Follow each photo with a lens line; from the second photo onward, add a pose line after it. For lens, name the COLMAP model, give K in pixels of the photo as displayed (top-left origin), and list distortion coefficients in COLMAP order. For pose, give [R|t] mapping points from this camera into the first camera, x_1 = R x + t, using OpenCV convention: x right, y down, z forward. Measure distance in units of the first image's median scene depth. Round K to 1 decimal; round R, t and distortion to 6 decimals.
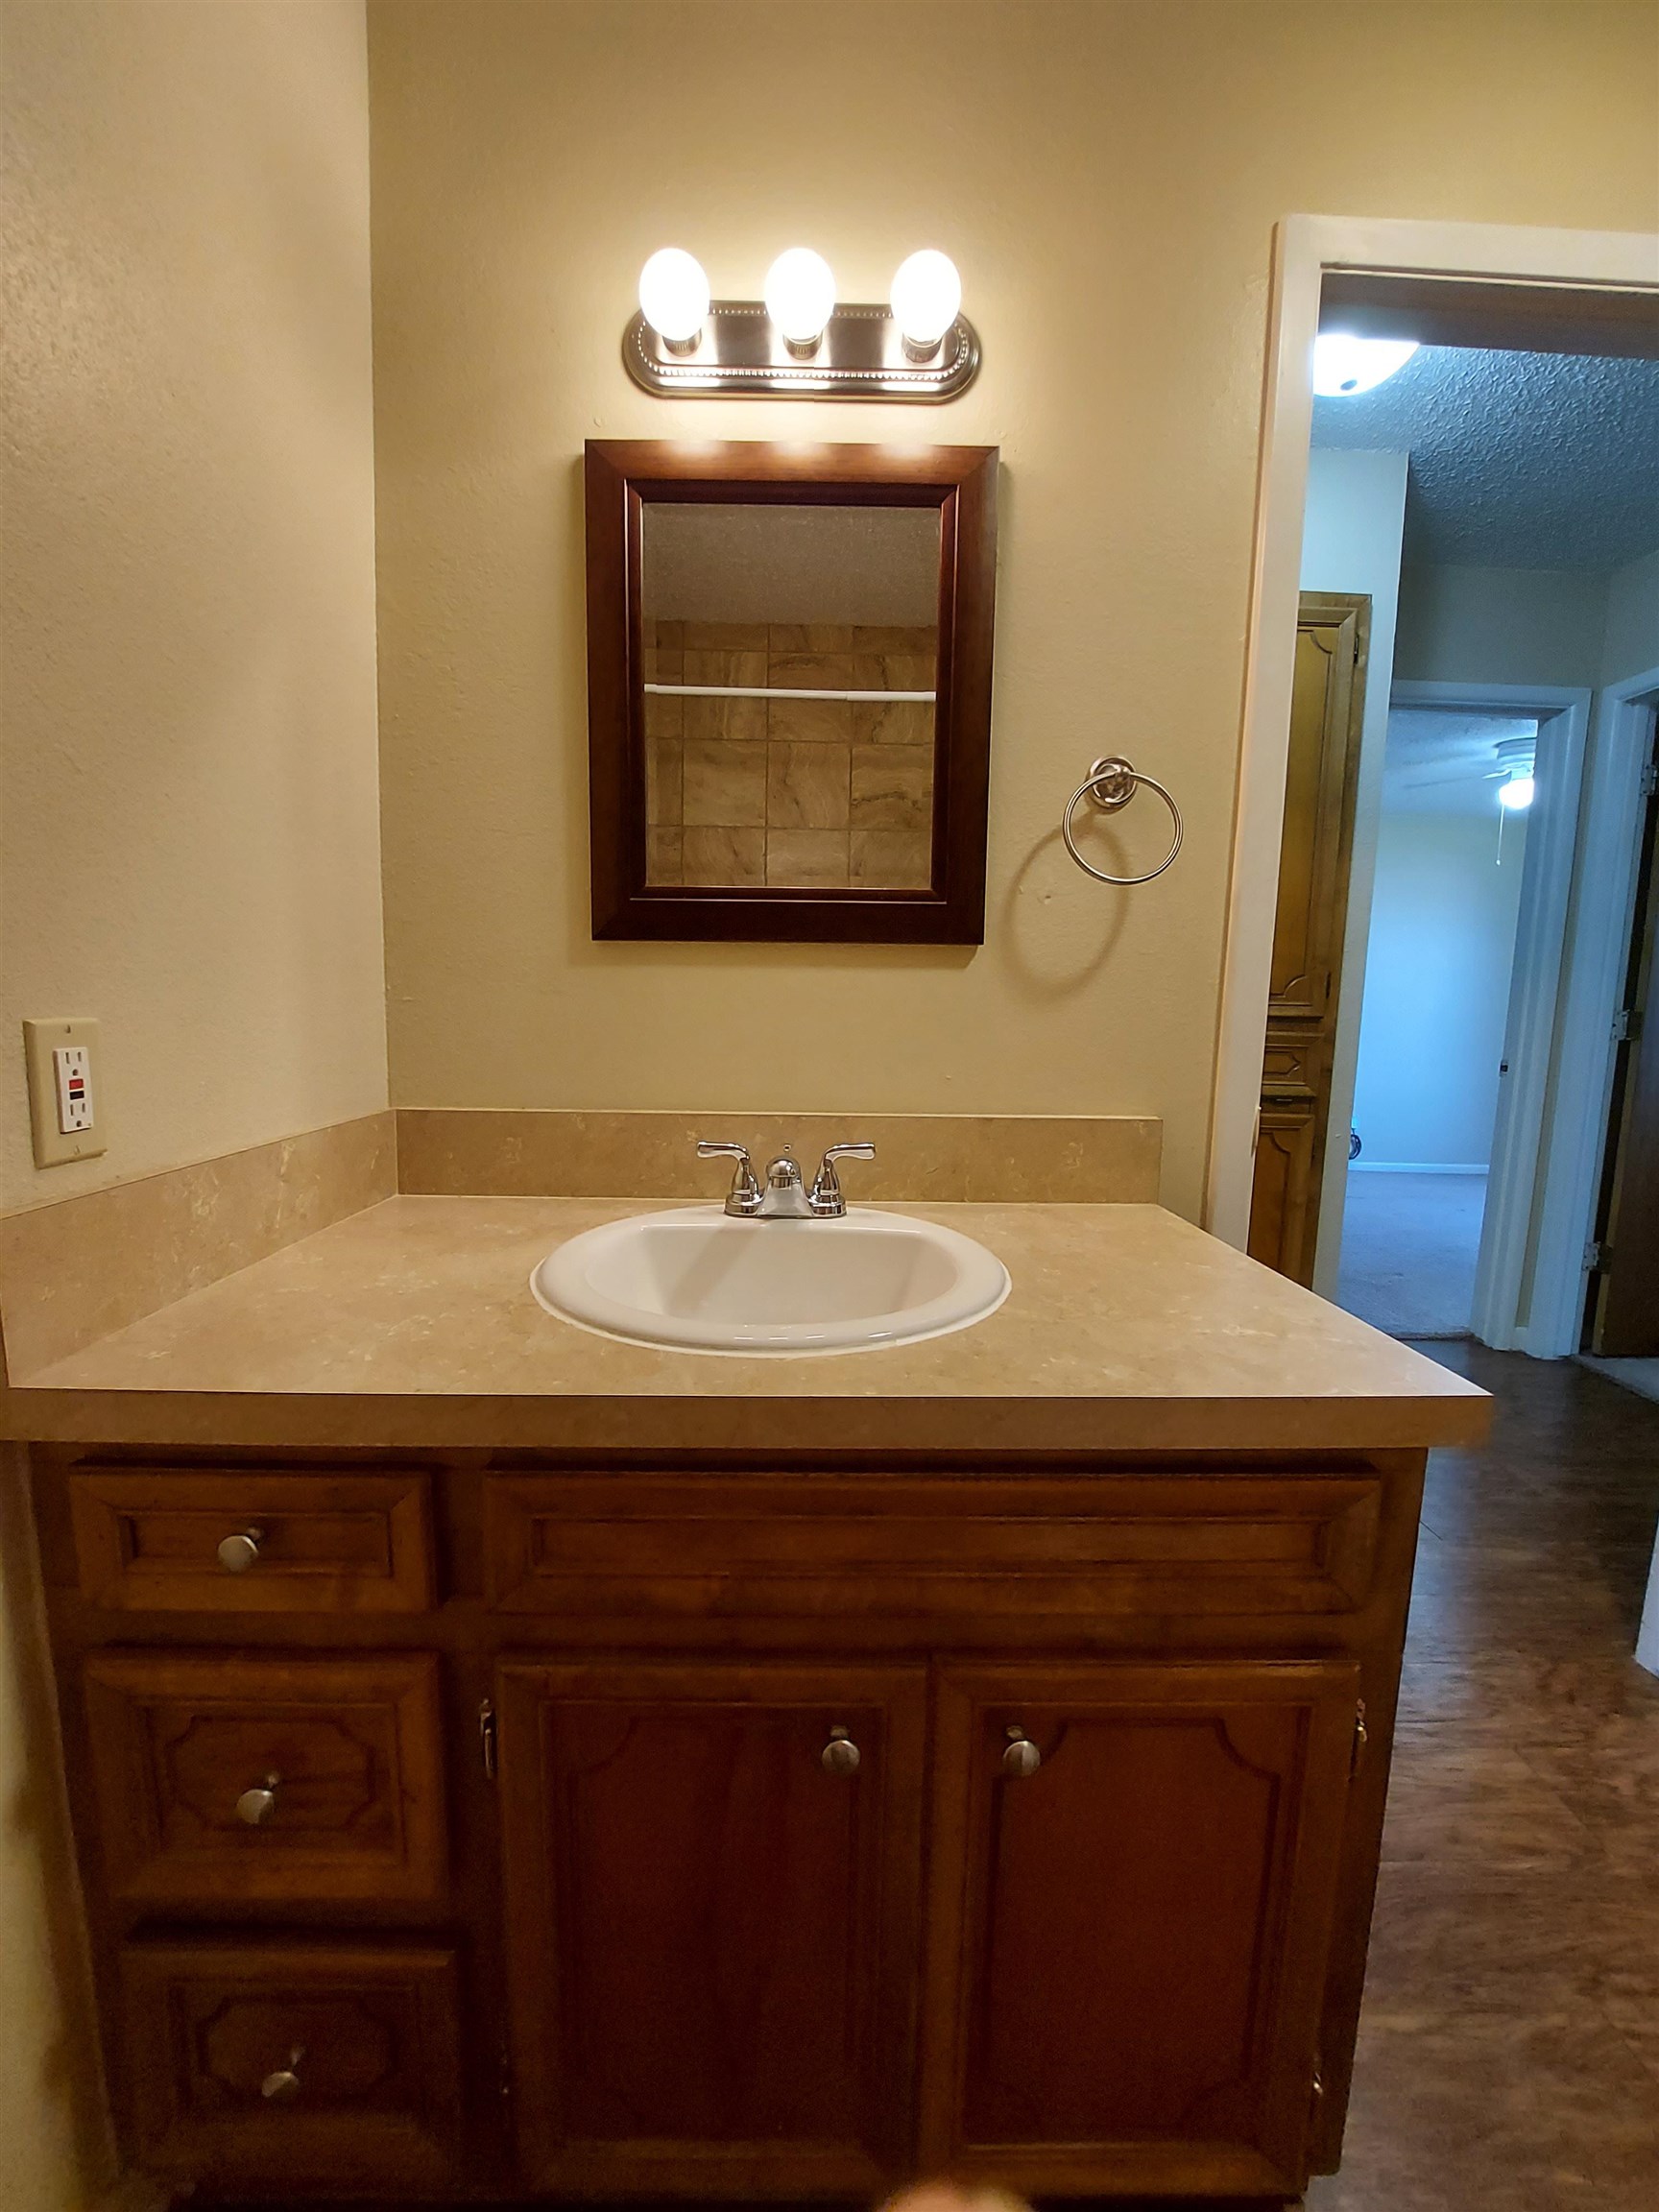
lens RADIAL K [[887.2, 0, 824.5], [0, 887.2, 1093.2], [0, 0, 1]] dist [-0.017081, 0.000105]
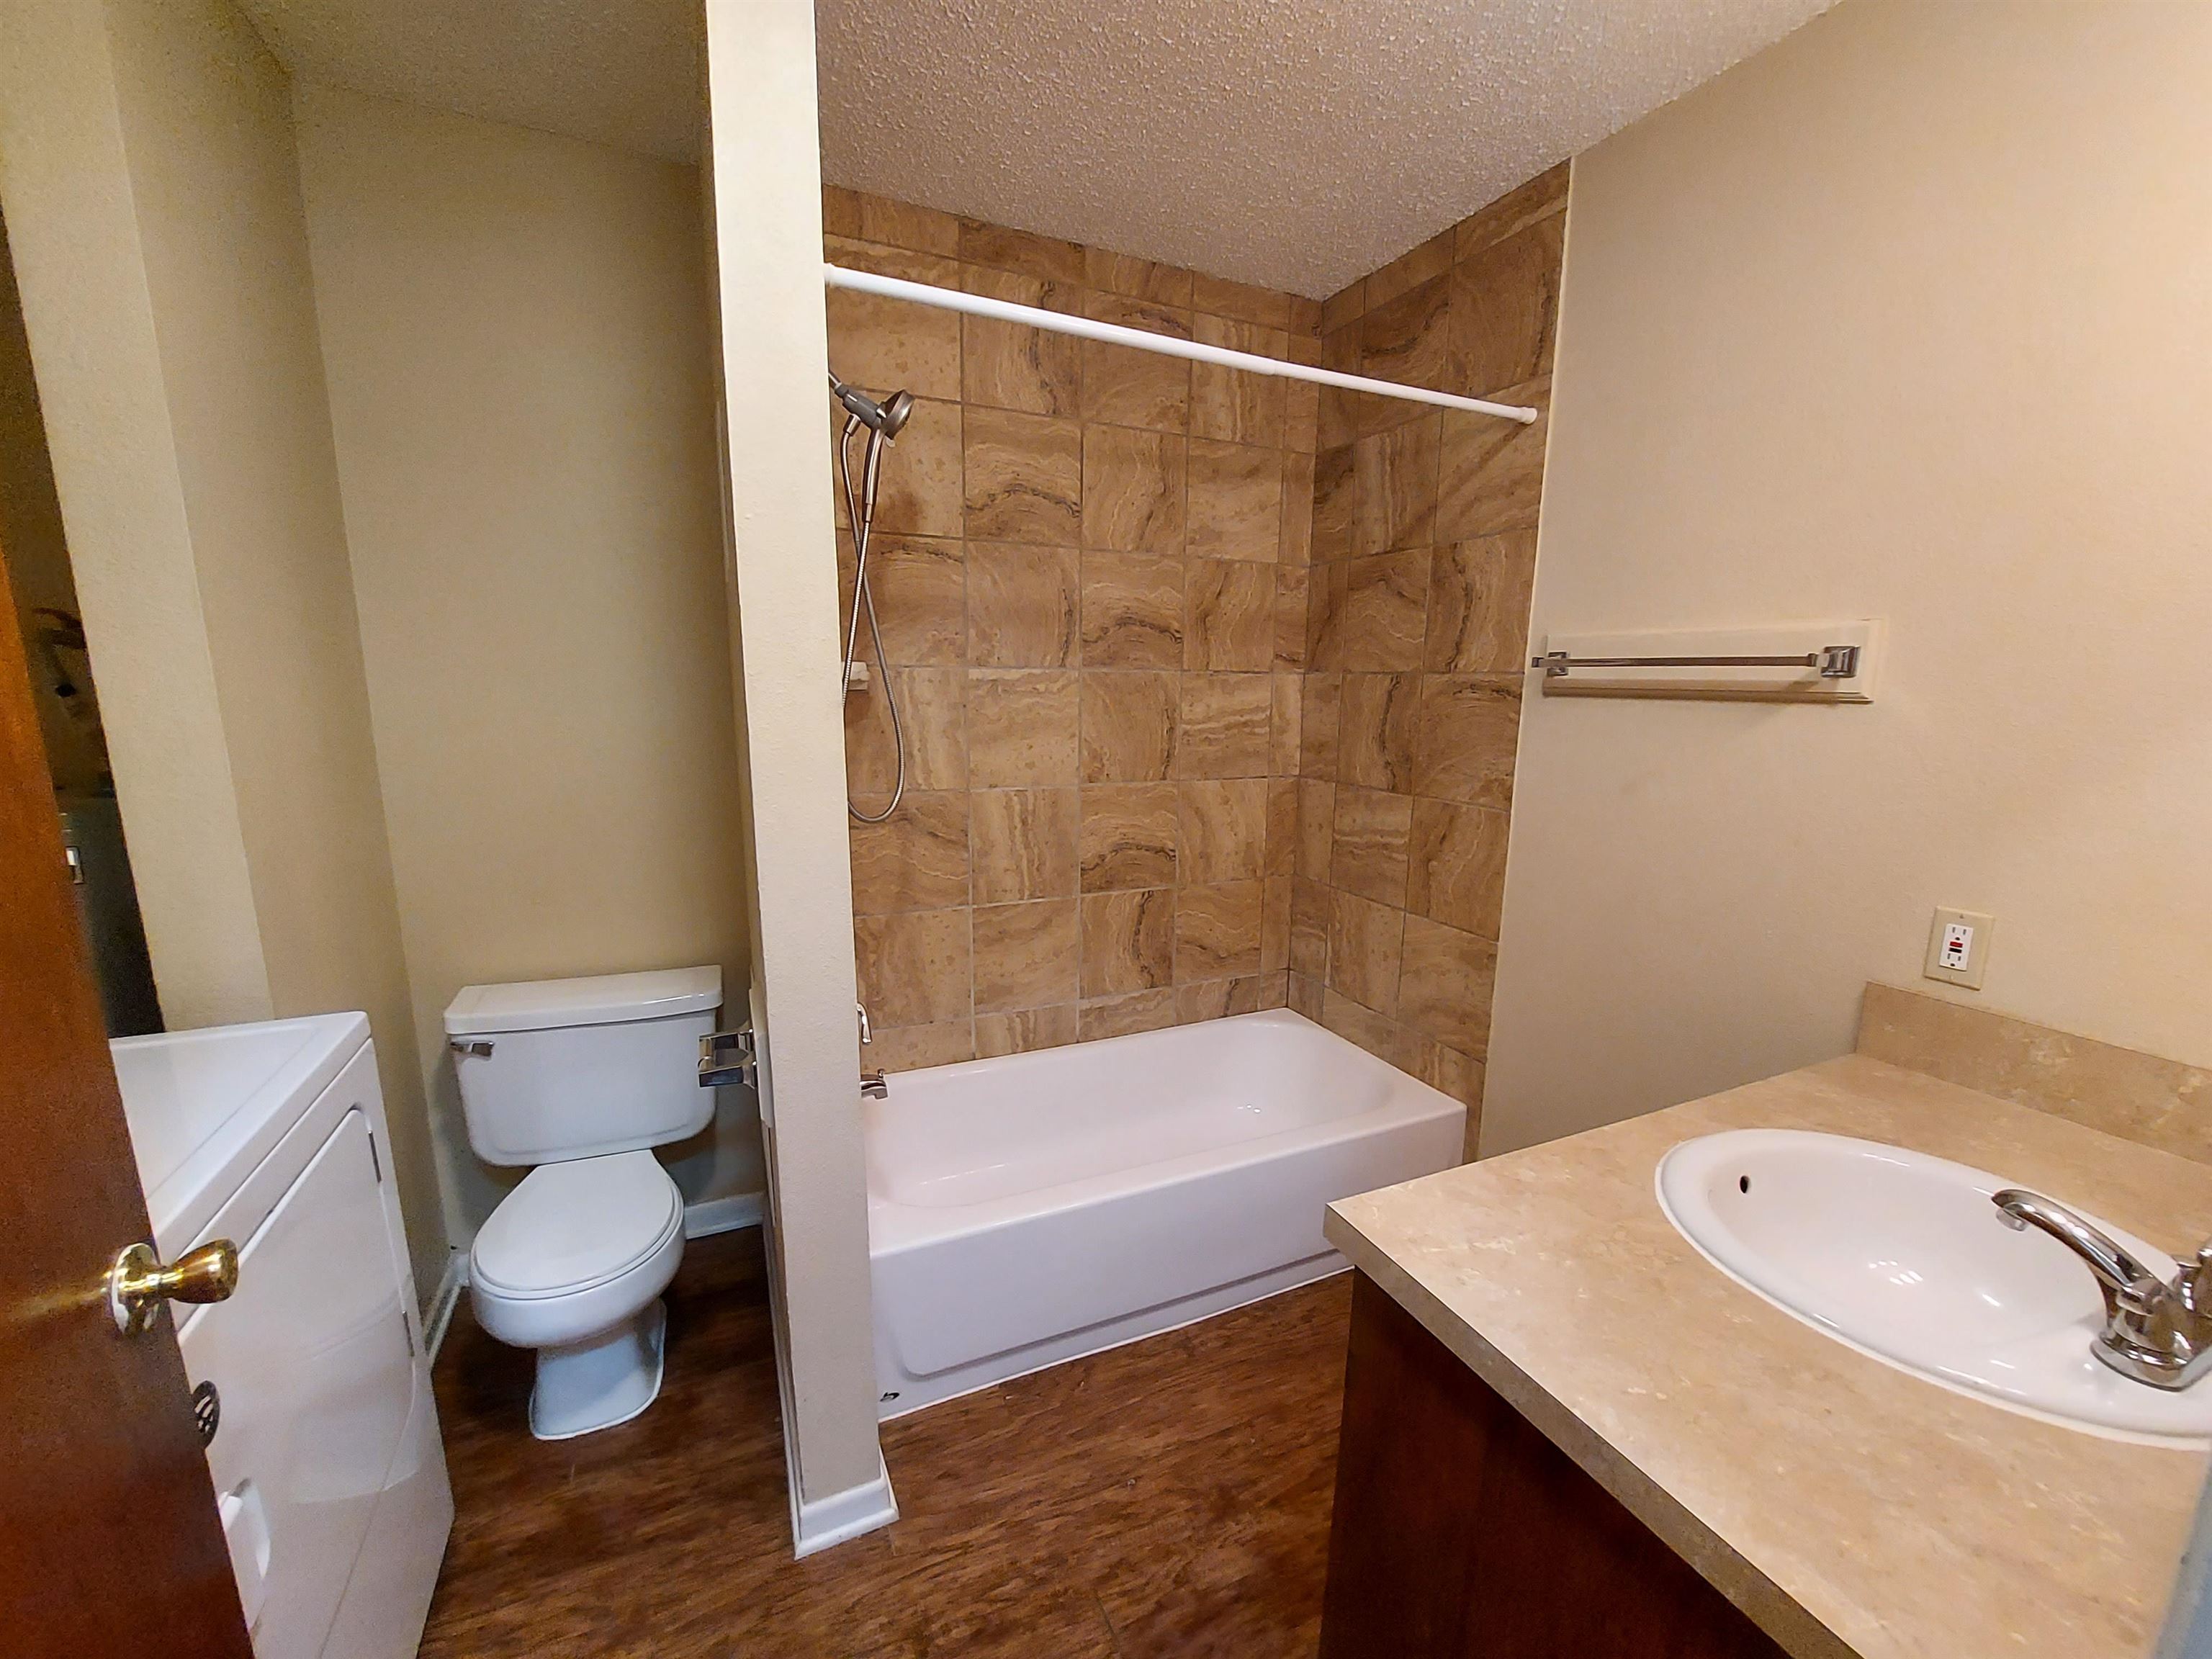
lens RADIAL K [[887.2, 0, 1103.4], [0, 887.2, 840.5], [0, 0, 1]] dist [-0.017081, 0.000105]
pose [[-0.909572, 0.051676, -0.412321, 0.477732], [-0.069342, 0.959451, 0.273214, -0.185256], [0.409720, 0.277099, -0.869106, 0.551429]]
